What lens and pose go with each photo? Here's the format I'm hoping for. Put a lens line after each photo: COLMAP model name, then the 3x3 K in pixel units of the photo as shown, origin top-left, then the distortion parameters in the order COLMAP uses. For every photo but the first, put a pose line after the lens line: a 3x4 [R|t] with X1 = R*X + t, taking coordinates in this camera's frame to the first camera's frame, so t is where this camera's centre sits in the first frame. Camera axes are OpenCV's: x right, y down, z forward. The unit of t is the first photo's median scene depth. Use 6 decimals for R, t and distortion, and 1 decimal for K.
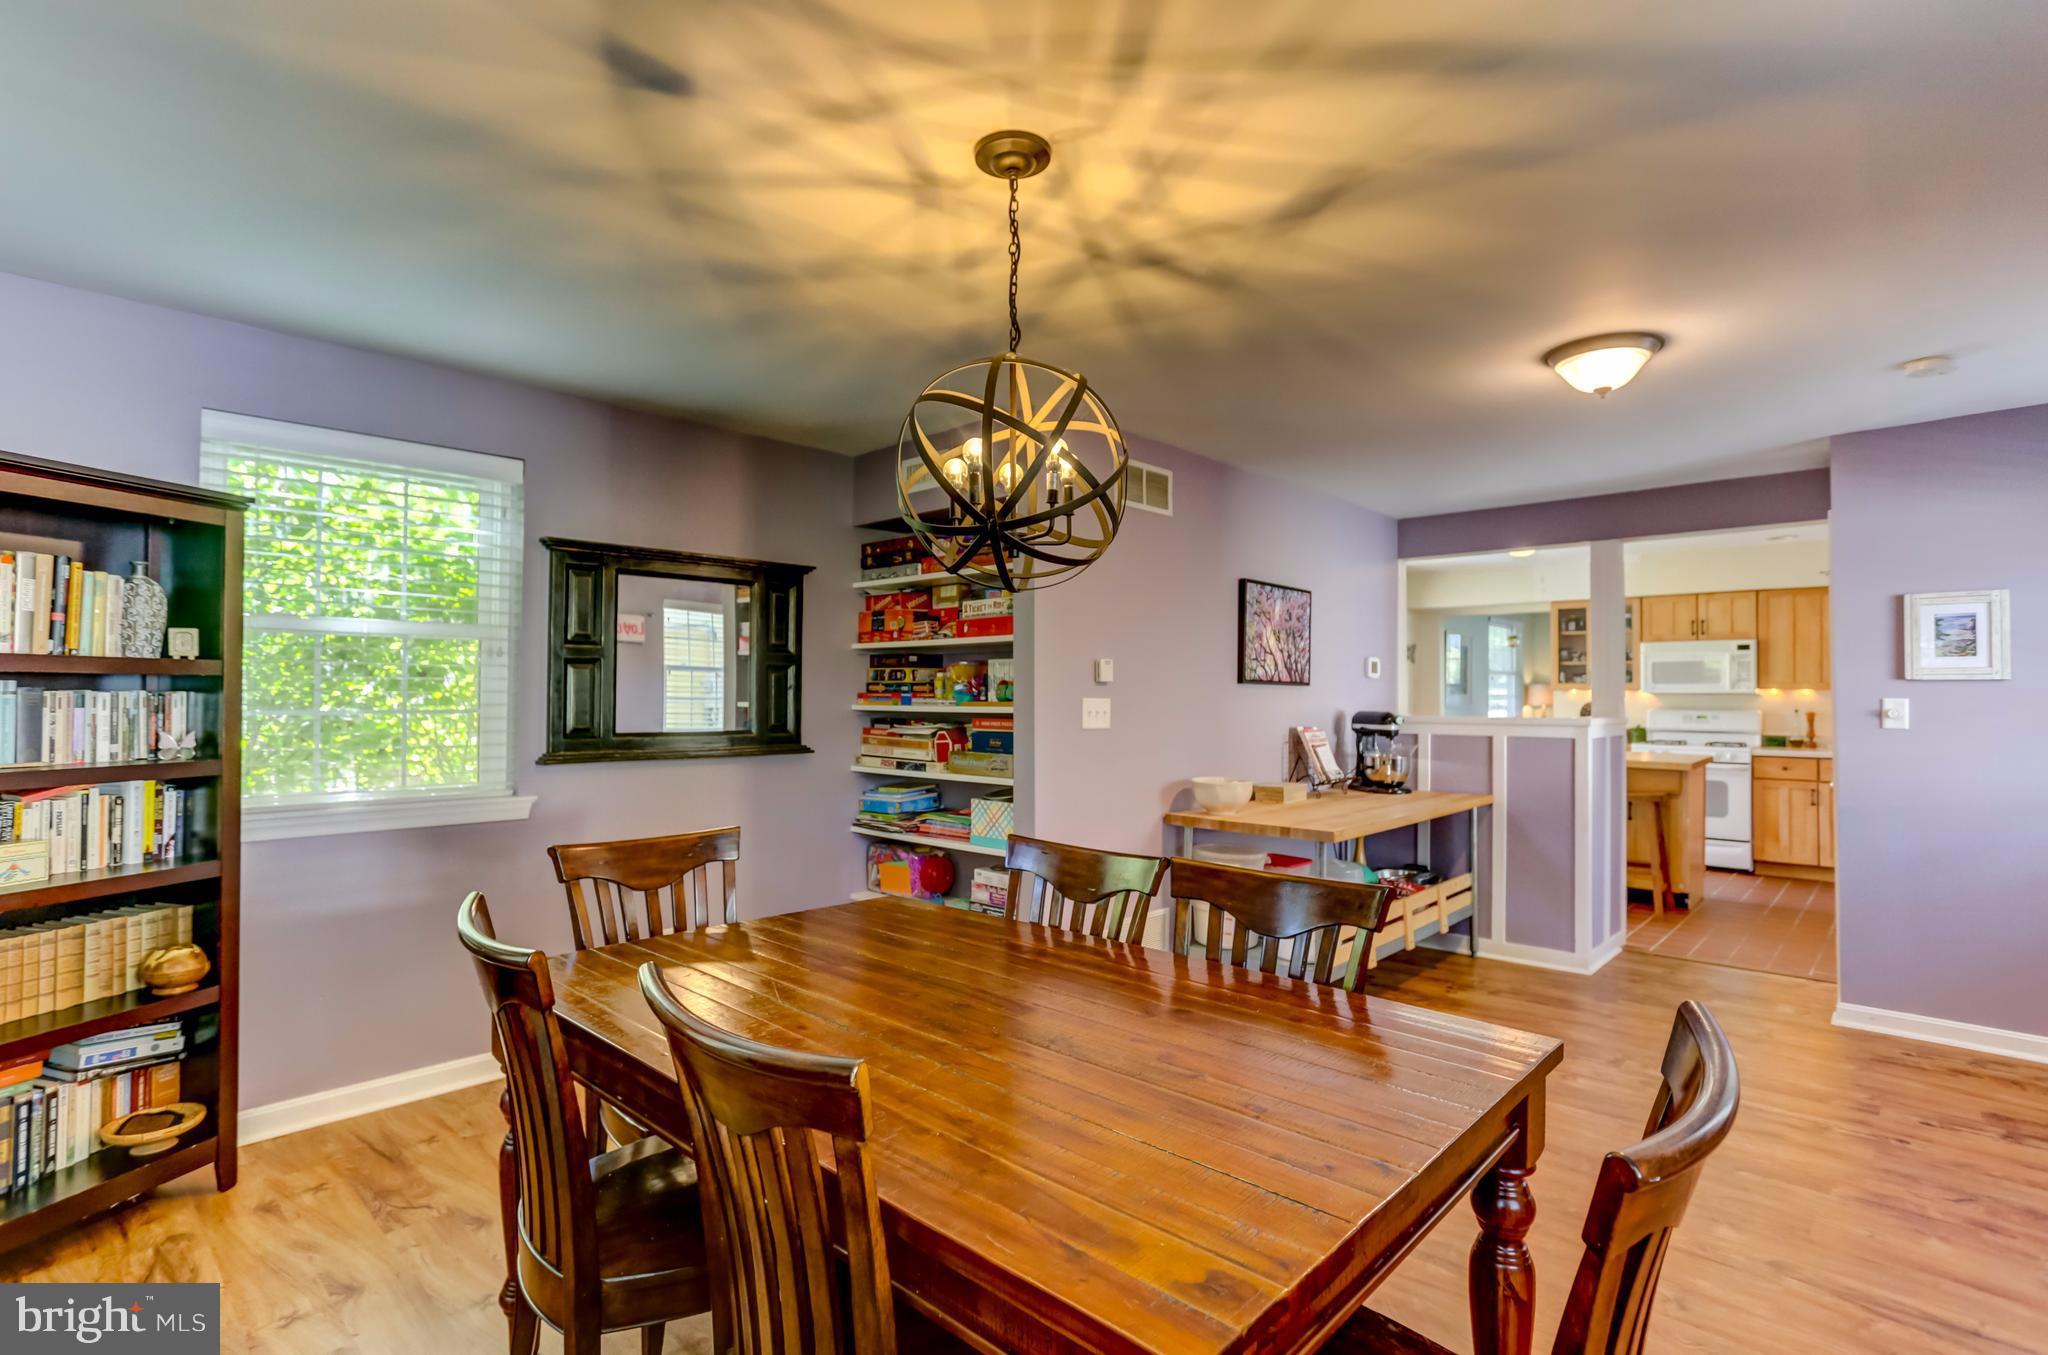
lens RADIAL K [[985.0, 0, 1013.2], [0, 985.0, 669.0], [0, 0, 1]] dist [-0.000623, 0.000449]
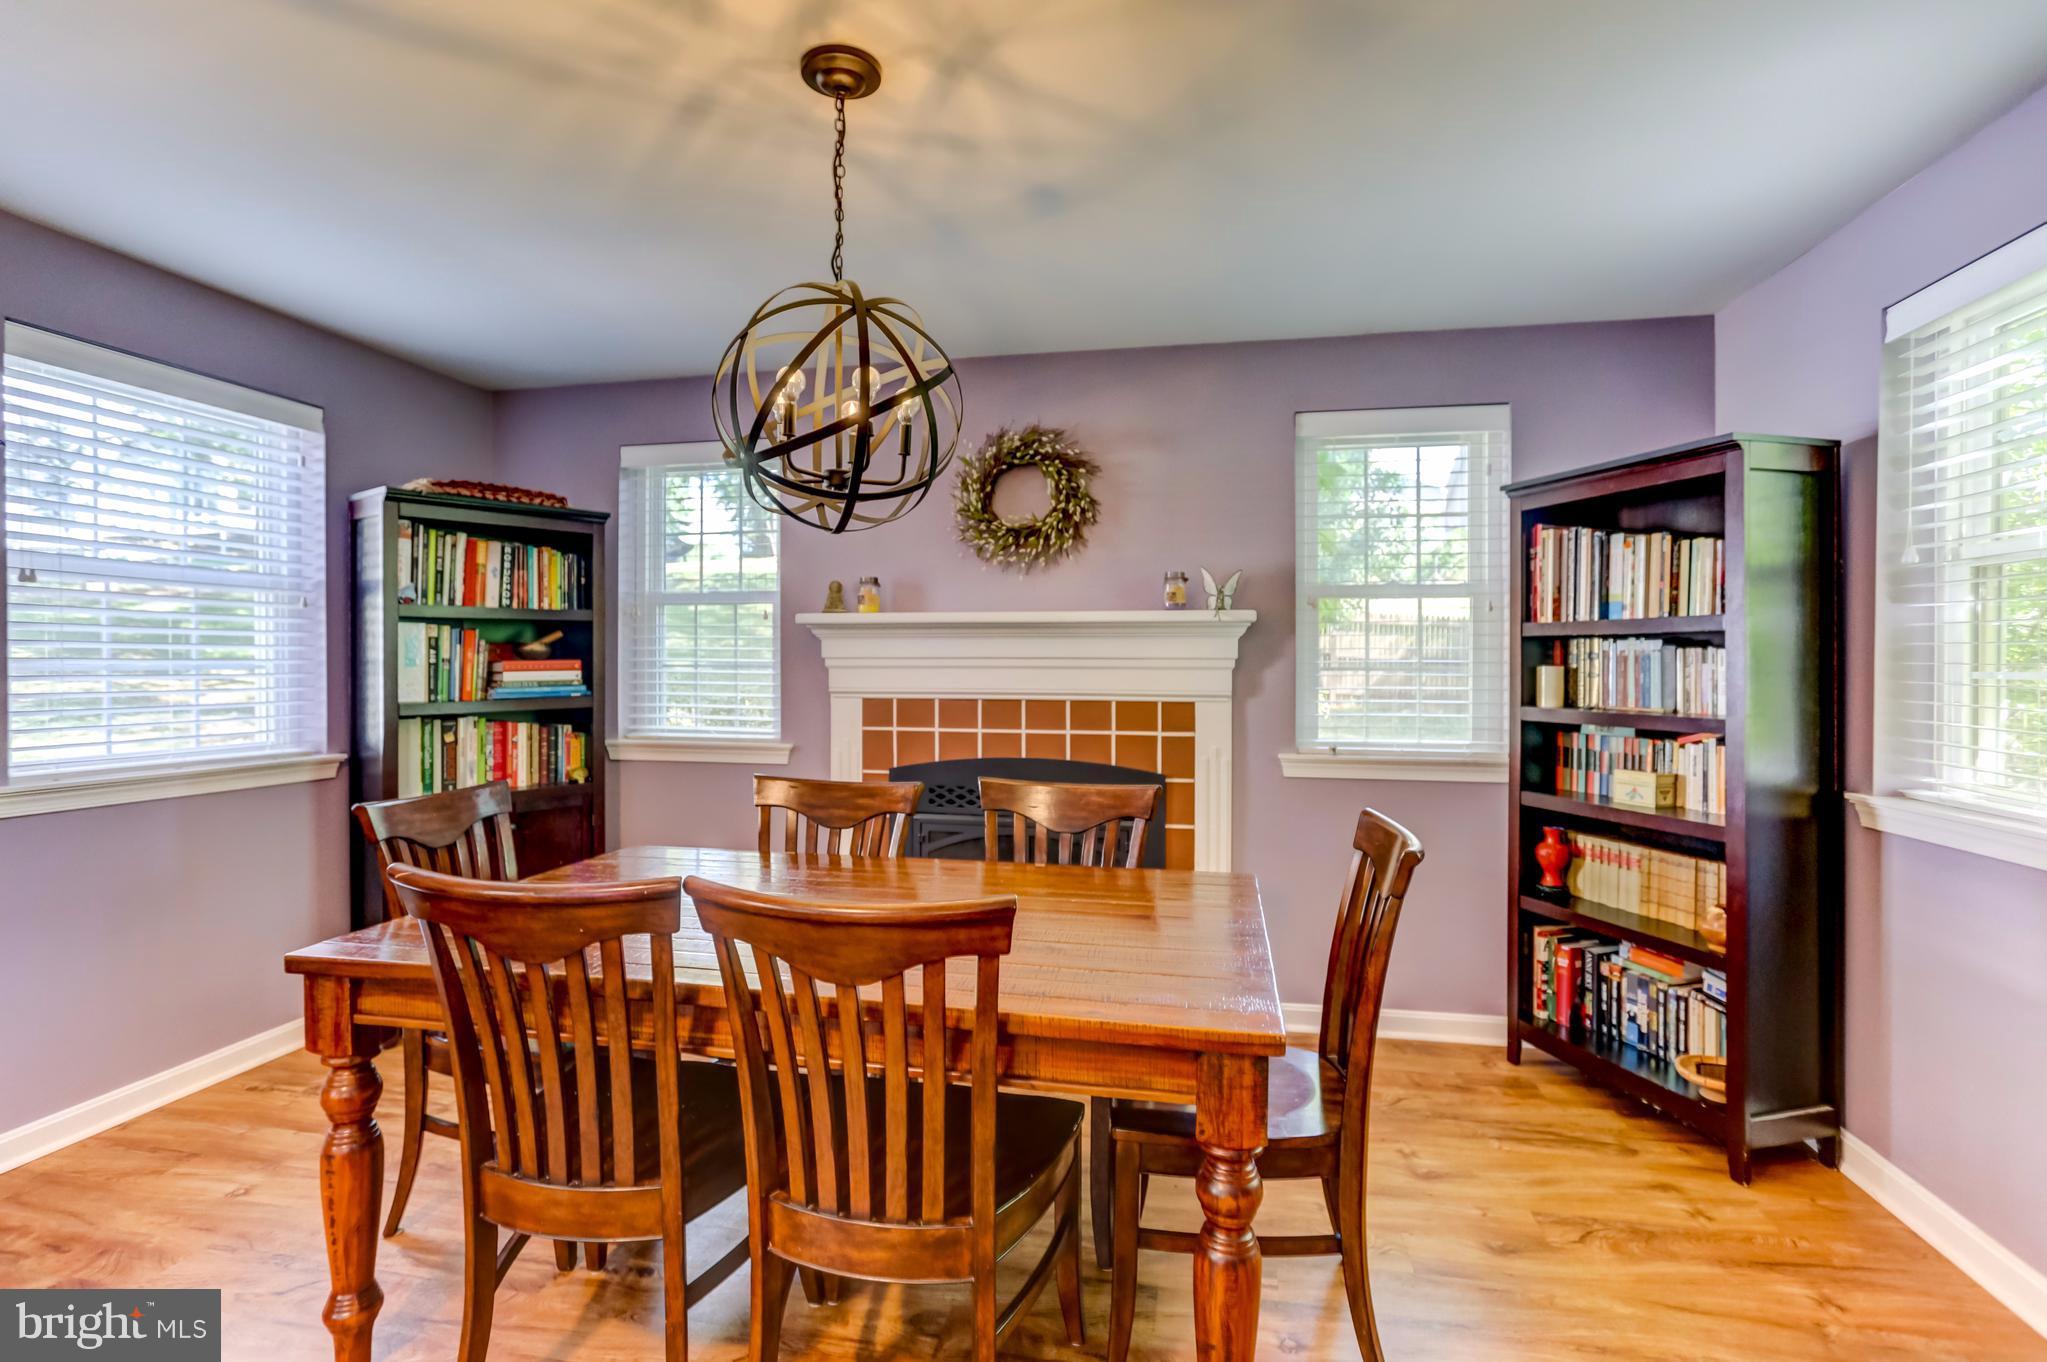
lens RADIAL K [[984.5, 0, 1012.7], [0, 984.5, 672.5], [0, 0, 1]] dist [-0.000623, 0.000449]
pose [[-0.849967, -0.002627, -0.526829, 0.348611], [0.004744, 0.999909, -0.012640, 0.072115], [0.526814, -0.013243, -0.849878, 1.839236]]
